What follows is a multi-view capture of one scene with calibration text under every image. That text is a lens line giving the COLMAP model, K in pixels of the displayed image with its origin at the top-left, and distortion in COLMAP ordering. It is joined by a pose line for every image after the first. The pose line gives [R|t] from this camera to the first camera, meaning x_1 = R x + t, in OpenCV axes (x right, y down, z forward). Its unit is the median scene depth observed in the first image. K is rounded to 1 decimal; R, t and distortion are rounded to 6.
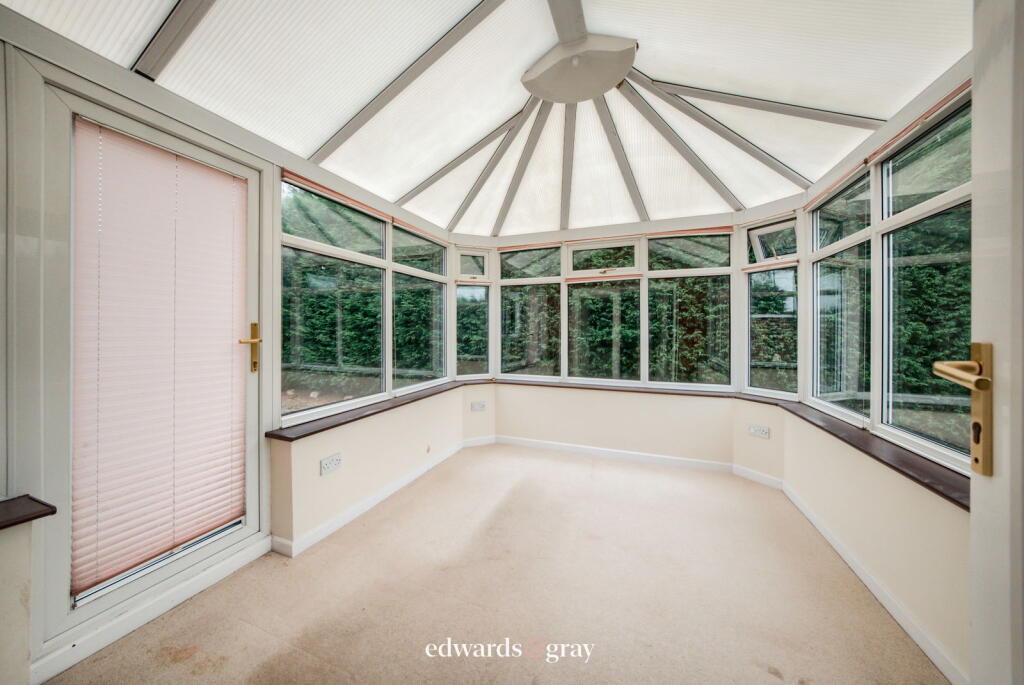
lens RADIAL K [[349.6, 0, 508.3], [0, 349.6, 326.6], [0, 0, 1]] dist [-0.011488, 0.000303]
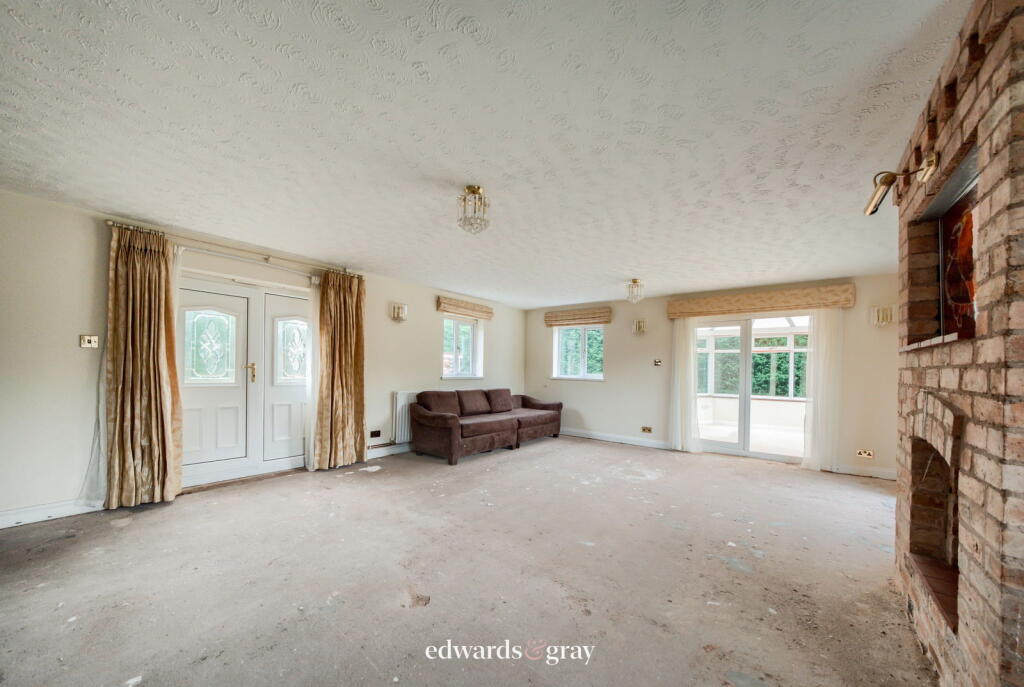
lens RADIAL K [[373.8, 0, 518.3], [0, 373.8, 372.6], [0, 0, 1]] dist [-0.016620, -0.001088]
pose [[0.962537, 0.022825, -0.270186, -0.503421], [-0.019367, 0.999693, 0.015460, -0.005052], [0.270456, -0.009648, 0.962684, -1.358069]]
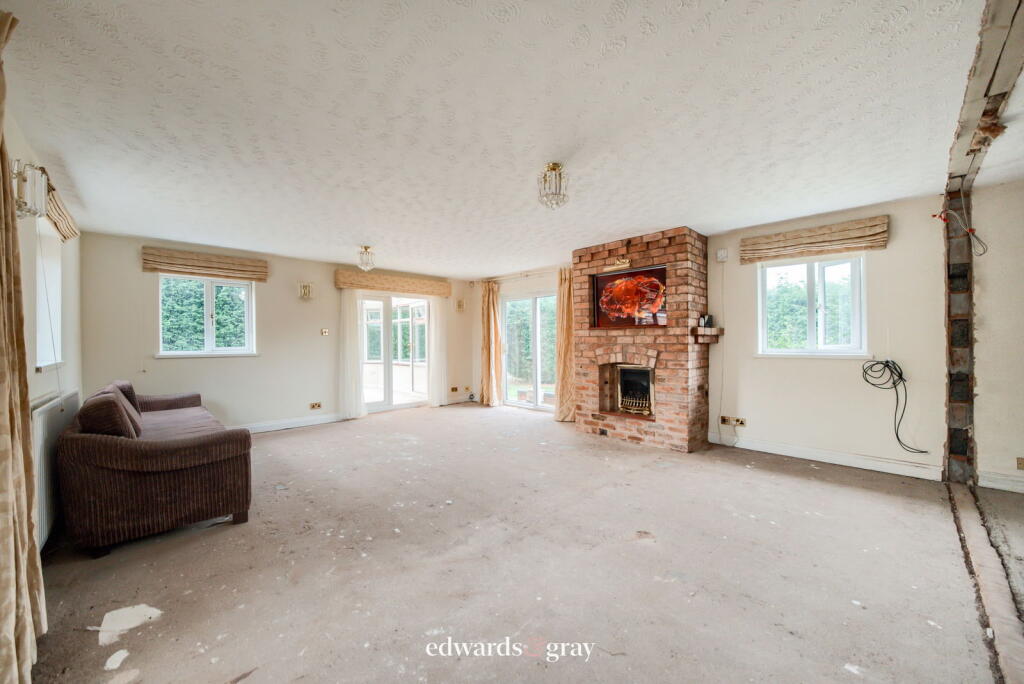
lens RADIAL K [[373.8, 0, 509.9], [0, 373.8, 340.9], [0, 0, 1]] dist [-0.016620, -0.001088]
pose [[0.404921, -0.000152, 0.914352, -1.741037], [0.001785, 0.999998, -0.000624, 0.004461], [-0.914350, 0.001885, 0.404921, -0.801589]]
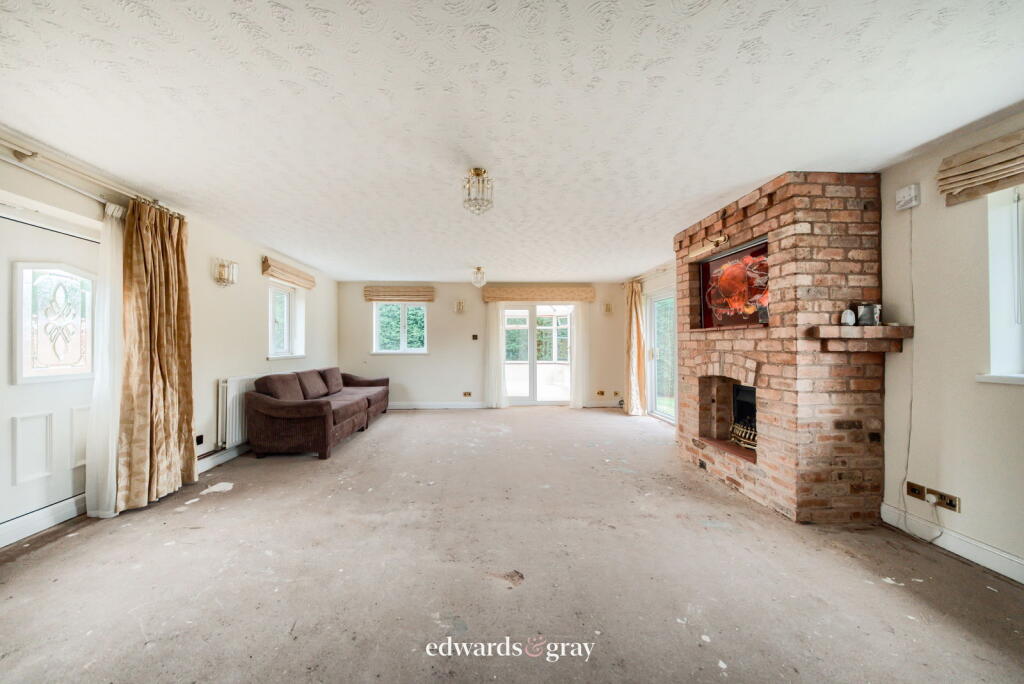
lens RADIAL K [[349.6, 0, 499.1], [0, 349.6, 340.4], [0, 0, 1]] dist [-0.011488, 0.000303]
pose [[0.907970, 0.005865, 0.418994, -1.164780], [-0.002781, 0.999964, -0.007972, -0.004723], [-0.419025, 0.006073, 0.907954, -1.329914]]
